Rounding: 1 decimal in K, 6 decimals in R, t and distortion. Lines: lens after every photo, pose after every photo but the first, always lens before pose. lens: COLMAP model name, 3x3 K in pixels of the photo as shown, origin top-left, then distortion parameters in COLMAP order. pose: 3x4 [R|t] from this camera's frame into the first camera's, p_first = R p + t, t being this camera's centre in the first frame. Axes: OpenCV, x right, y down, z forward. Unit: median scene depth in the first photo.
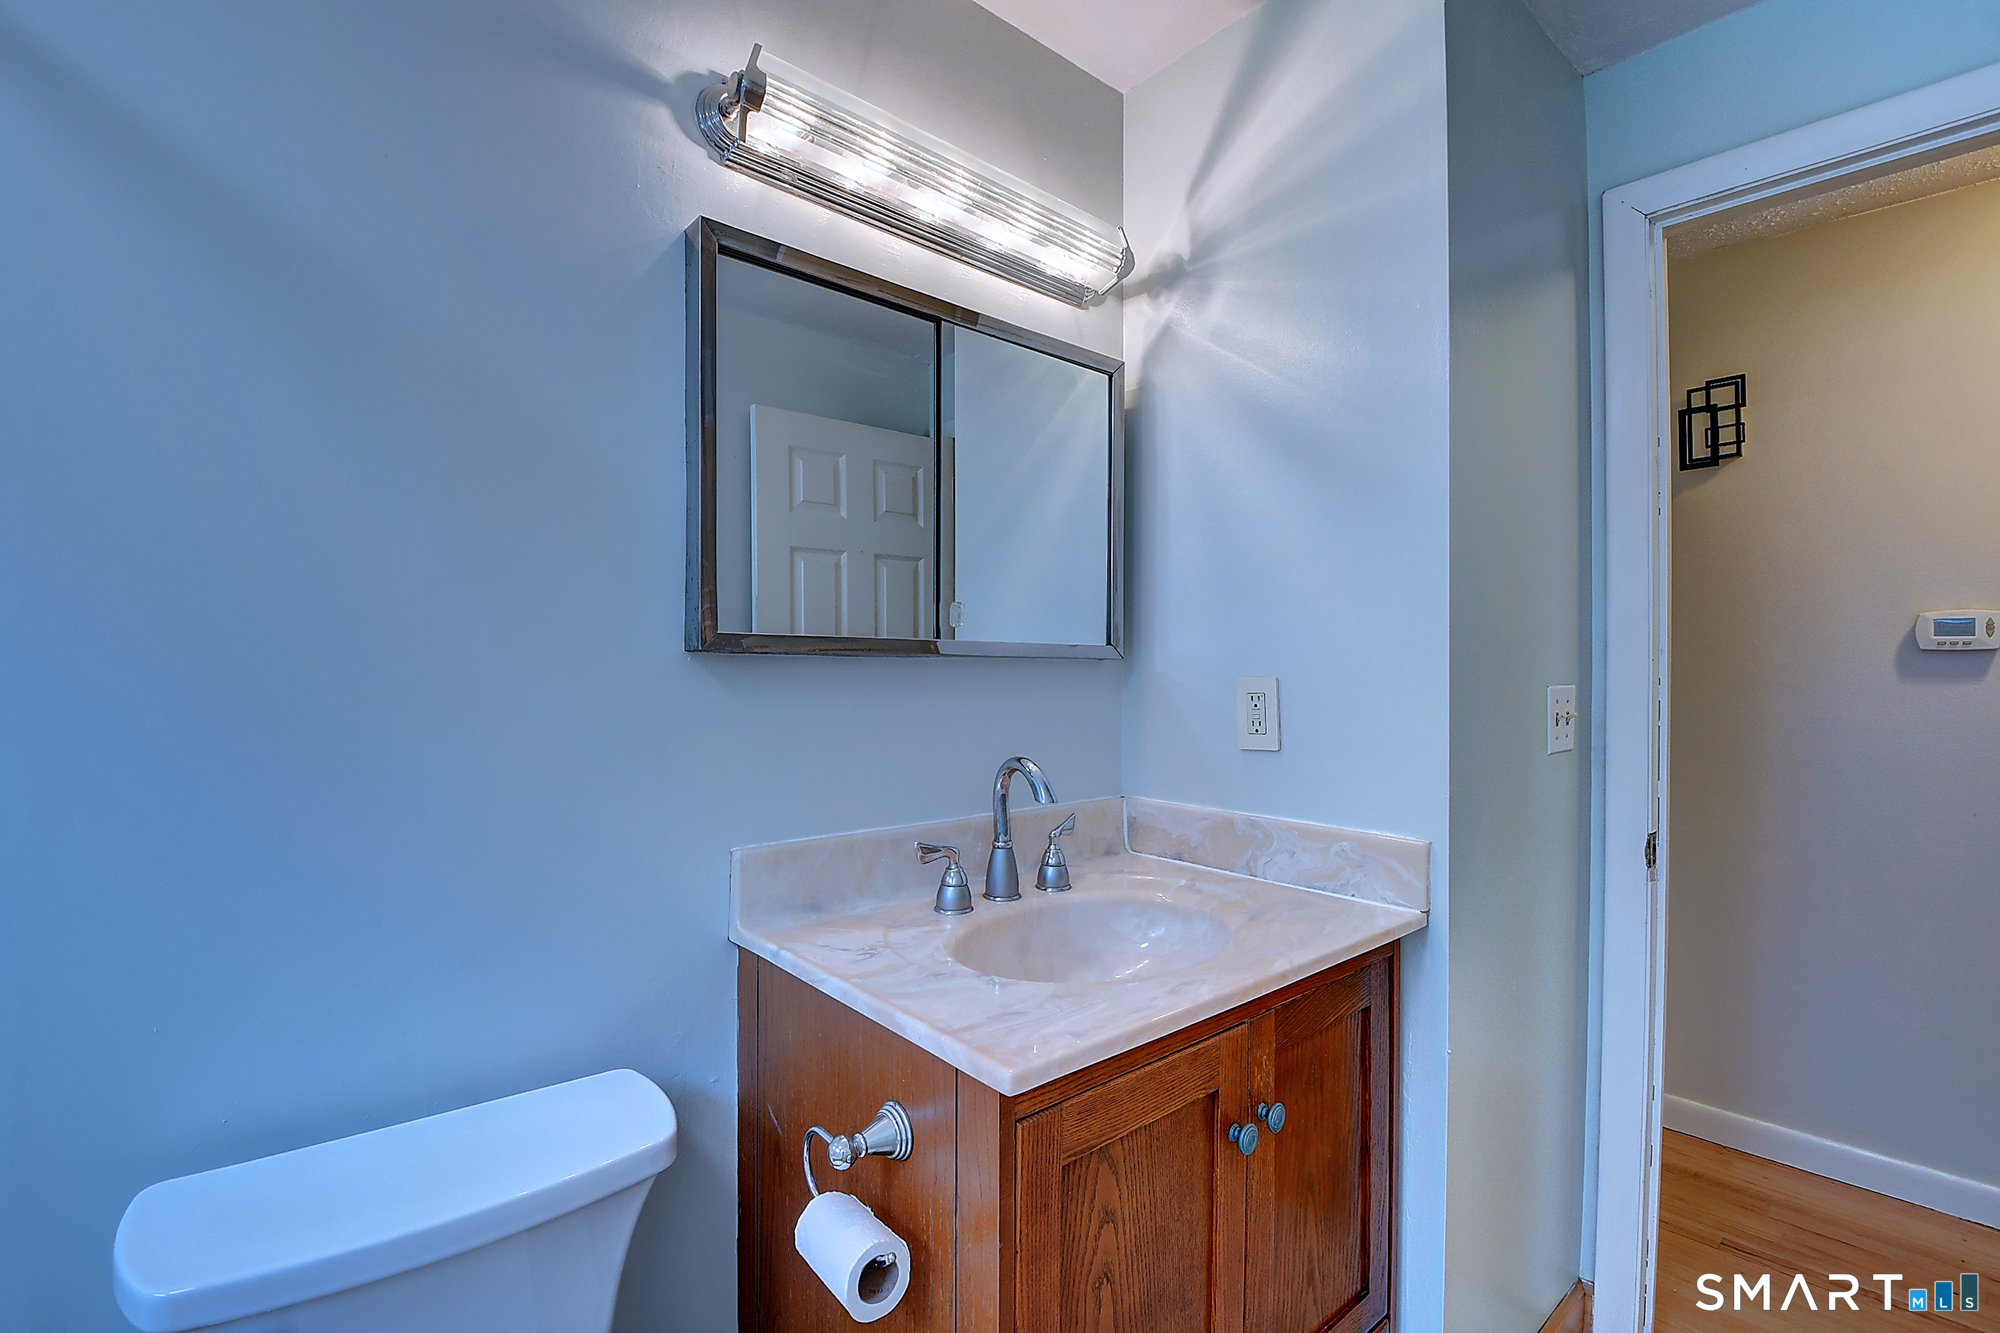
lens RADIAL K [[879.2, 0, 974.9], [0, 879.2, 670.2], [0, 0, 1]] dist [0.001792, -0.015713]
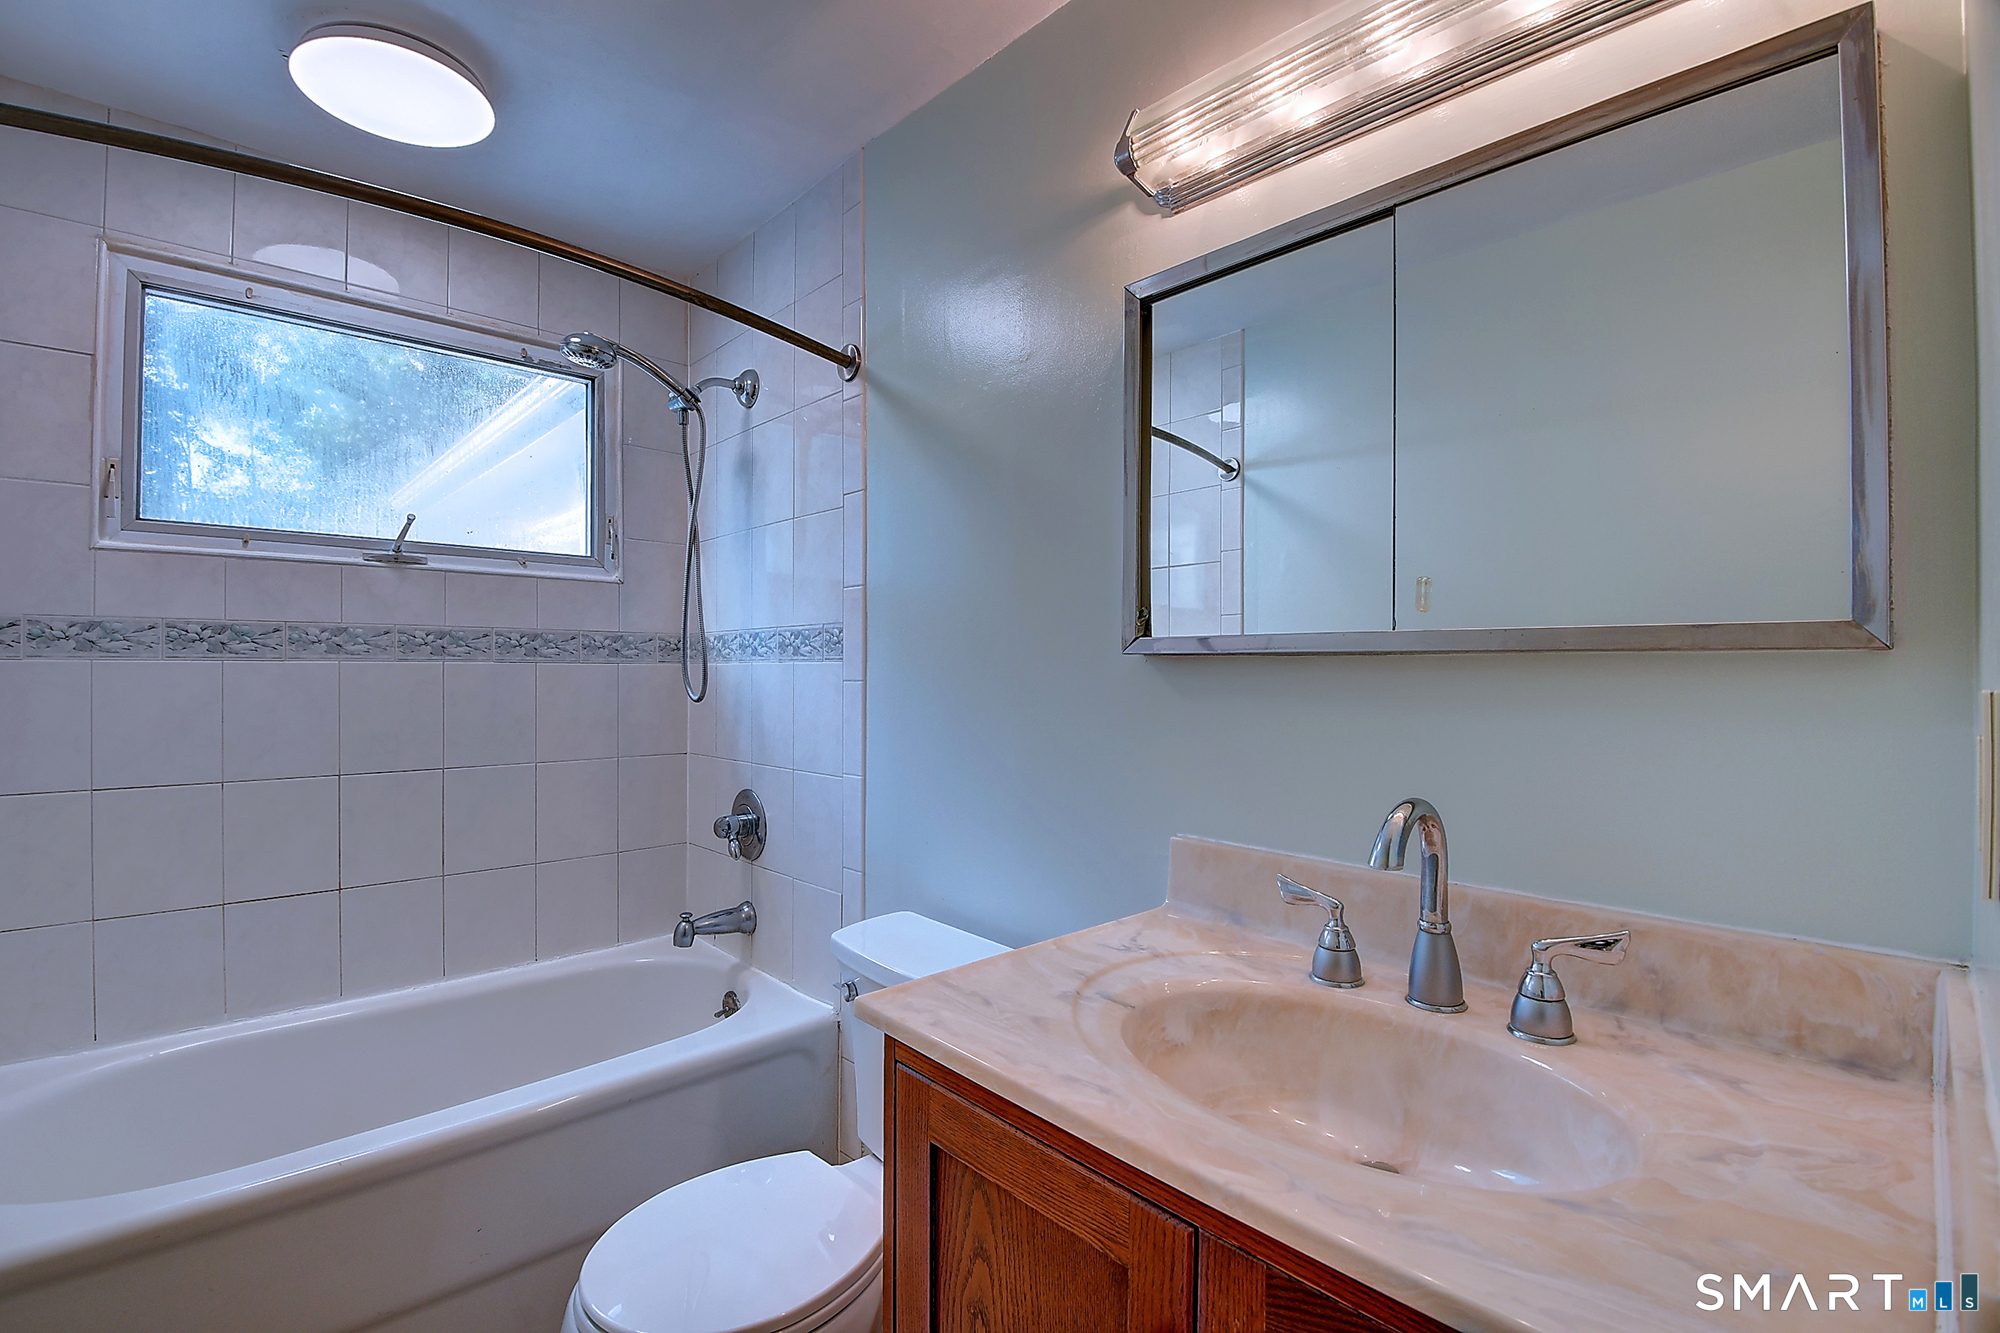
lens RADIAL K [[879.2, 0, 974.9], [0, 879.2, 670.2], [0, 0, 1]] dist [0.001792, -0.015713]
pose [[0.043850, -0.000528, -0.999038, 0.967959], [-0.006166, 0.999981, -0.000799, 0.001953], [0.999019, 0.006195, 0.043846, 0.844703]]
